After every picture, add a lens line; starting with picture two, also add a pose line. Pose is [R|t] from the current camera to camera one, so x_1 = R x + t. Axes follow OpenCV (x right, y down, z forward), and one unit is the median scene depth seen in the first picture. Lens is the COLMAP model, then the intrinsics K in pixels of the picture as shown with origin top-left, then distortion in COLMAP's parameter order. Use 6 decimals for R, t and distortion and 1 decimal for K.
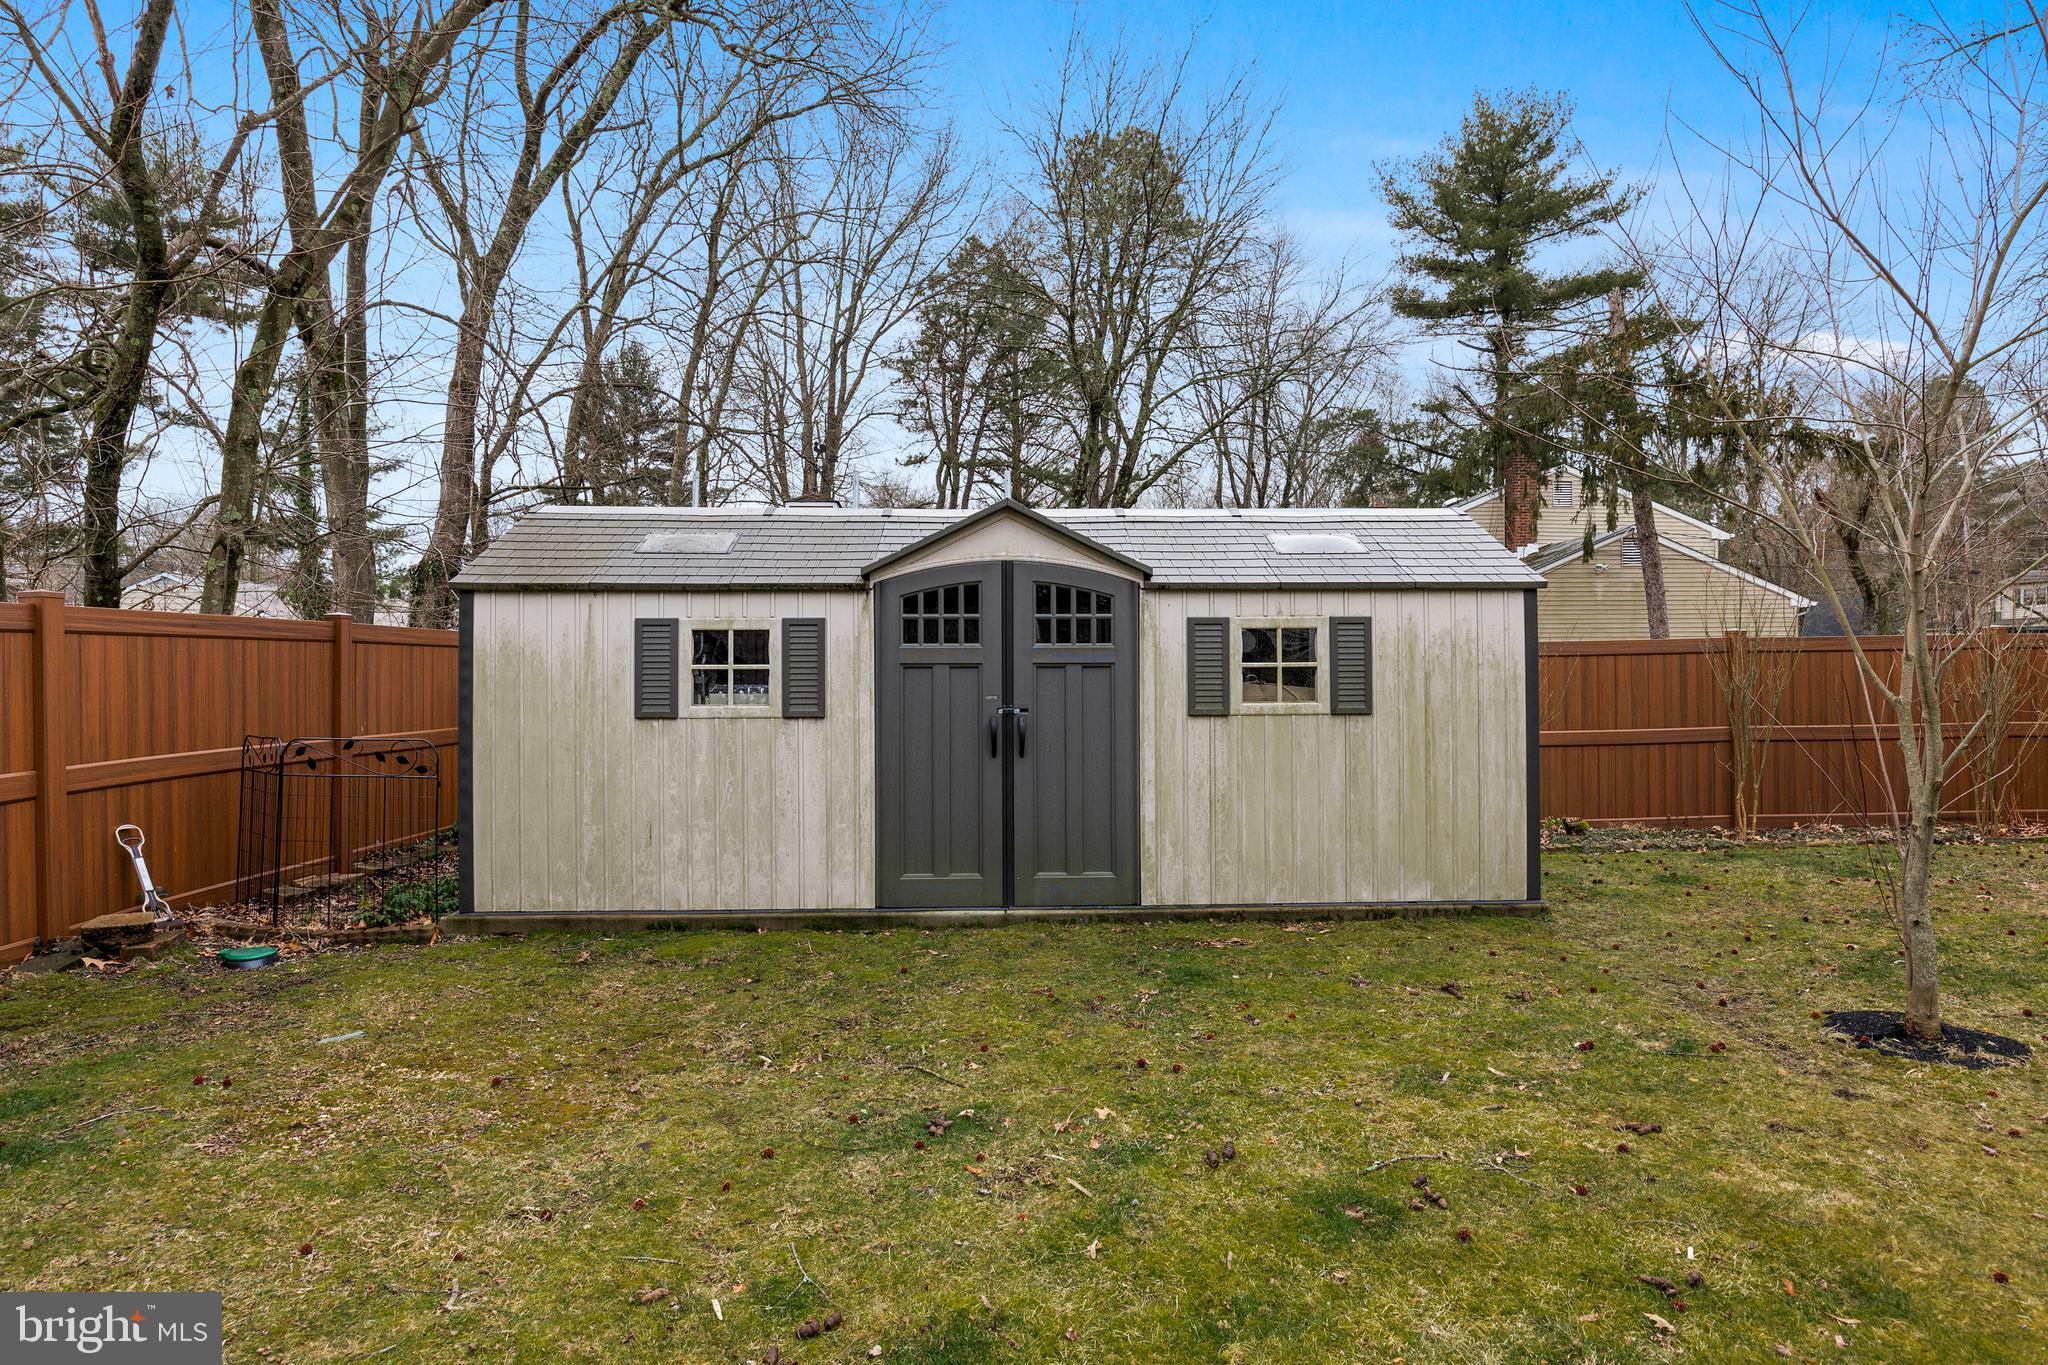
lens RADIAL K [[1179.9, 0, 1024.5], [0, 1179.9, 674.0], [0, 0, 1]] dist [-0.000964, 0.000071]
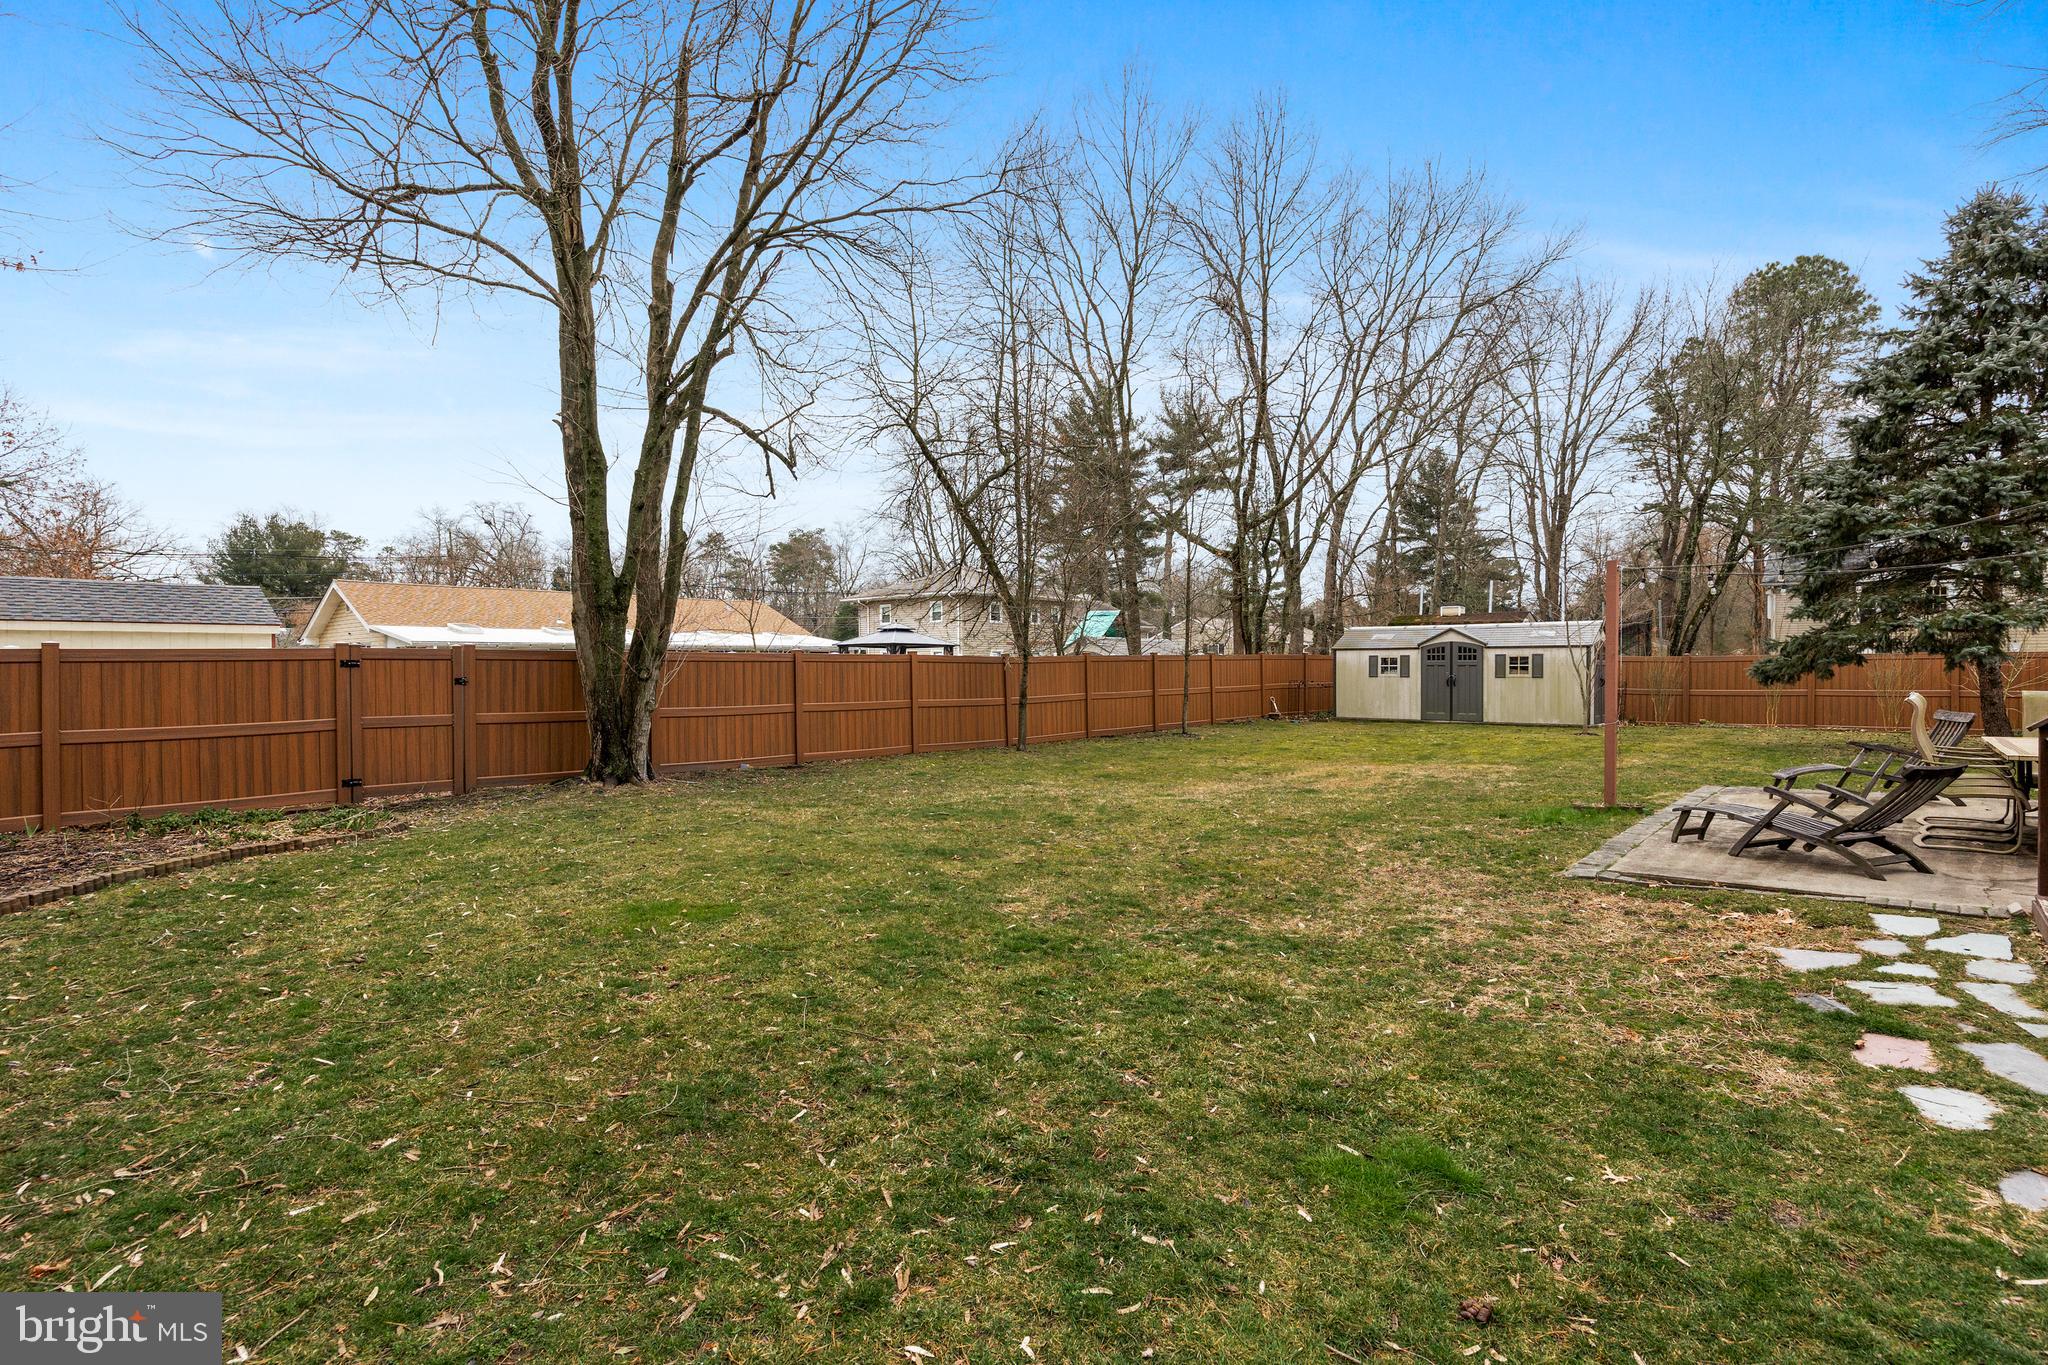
lens RADIAL K [[1003.6, 0, 1024.1], [0, 1003.6, 676.0], [0, 0, 1]] dist [0.000742, 0.000109]
pose [[0.740182, 0.008450, -0.672354, 1.301653], [-0.001781, 0.999942, 0.010607, -0.005005], [0.672405, -0.006654, 0.740154, -2.785078]]
